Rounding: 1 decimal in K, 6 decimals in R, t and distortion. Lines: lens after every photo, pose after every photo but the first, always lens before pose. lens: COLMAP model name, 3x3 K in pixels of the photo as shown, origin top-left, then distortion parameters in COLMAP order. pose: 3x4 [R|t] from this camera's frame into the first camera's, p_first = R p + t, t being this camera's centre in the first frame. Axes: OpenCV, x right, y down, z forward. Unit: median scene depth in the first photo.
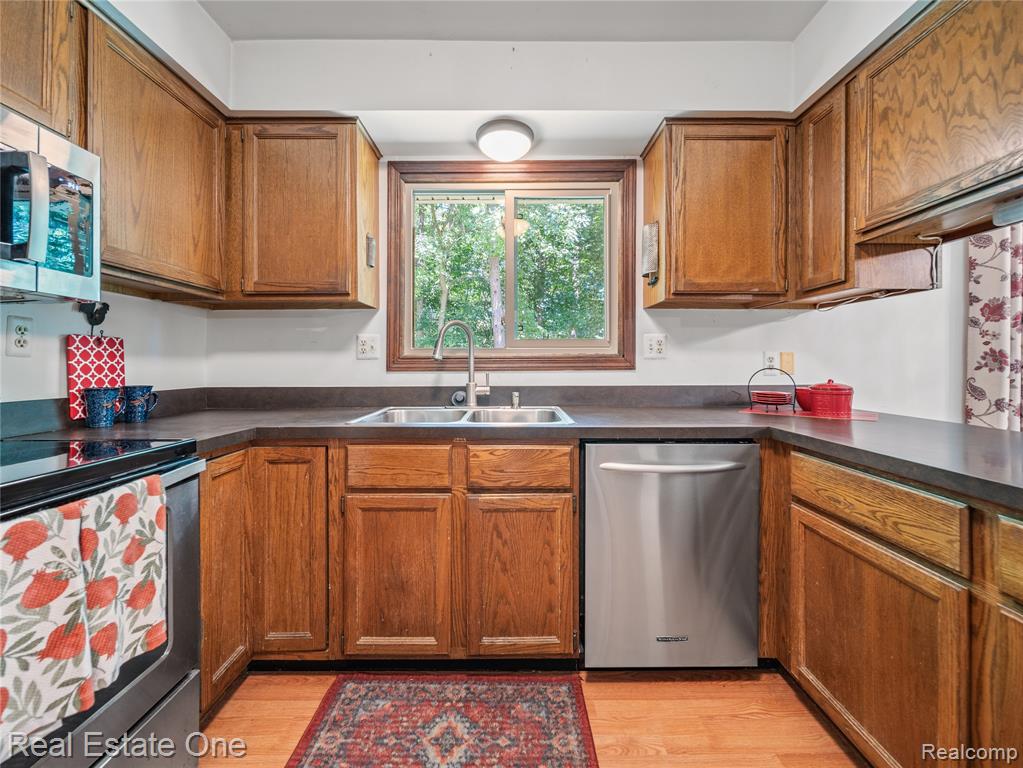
lens RADIAL K [[415.9, 0, 510.2], [0, 415.9, 366.6], [0, 0, 1]] dist [-0.000944, -0.002135]
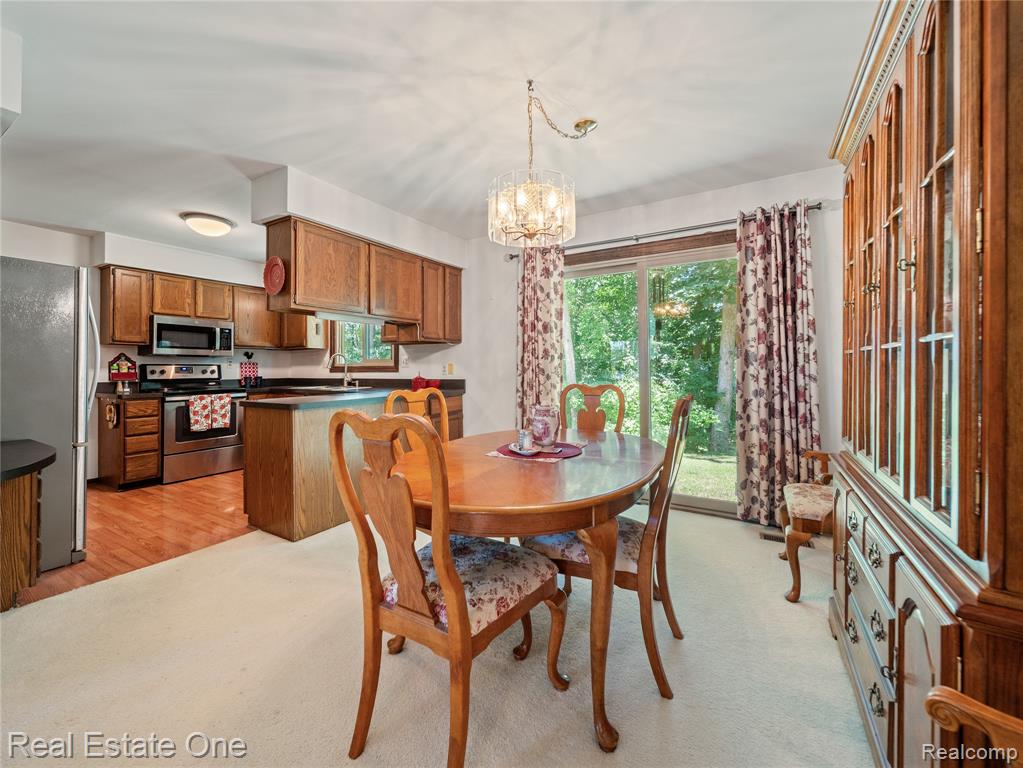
lens RADIAL K [[415.9, 0, 500.9], [0, 415.9, 364.5], [0, 0, 1]] dist [-0.000944, -0.002135]
pose [[0.848180, -0.007494, -0.529656, 2.845641], [0.003303, 0.999955, -0.008859, -0.016014], [0.529698, 0.005764, 0.848167, -0.926738]]
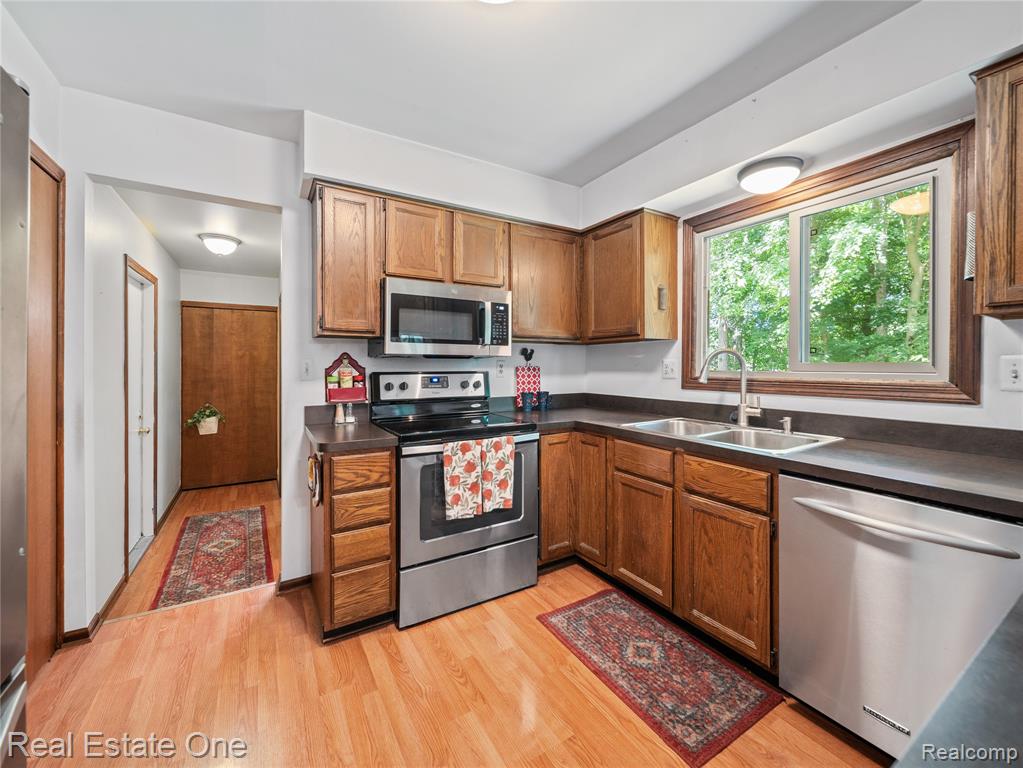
lens RADIAL K [[415.9, 0, 509.3], [0, 415.9, 366.1], [0, 0, 1]] dist [-0.000944, -0.002135]
pose [[0.508398, 0.007219, -0.861092, 0.728945], [-0.001102, 0.999970, 0.007732, -0.093311], [0.861121, -0.002982, 0.508391, -0.118504]]
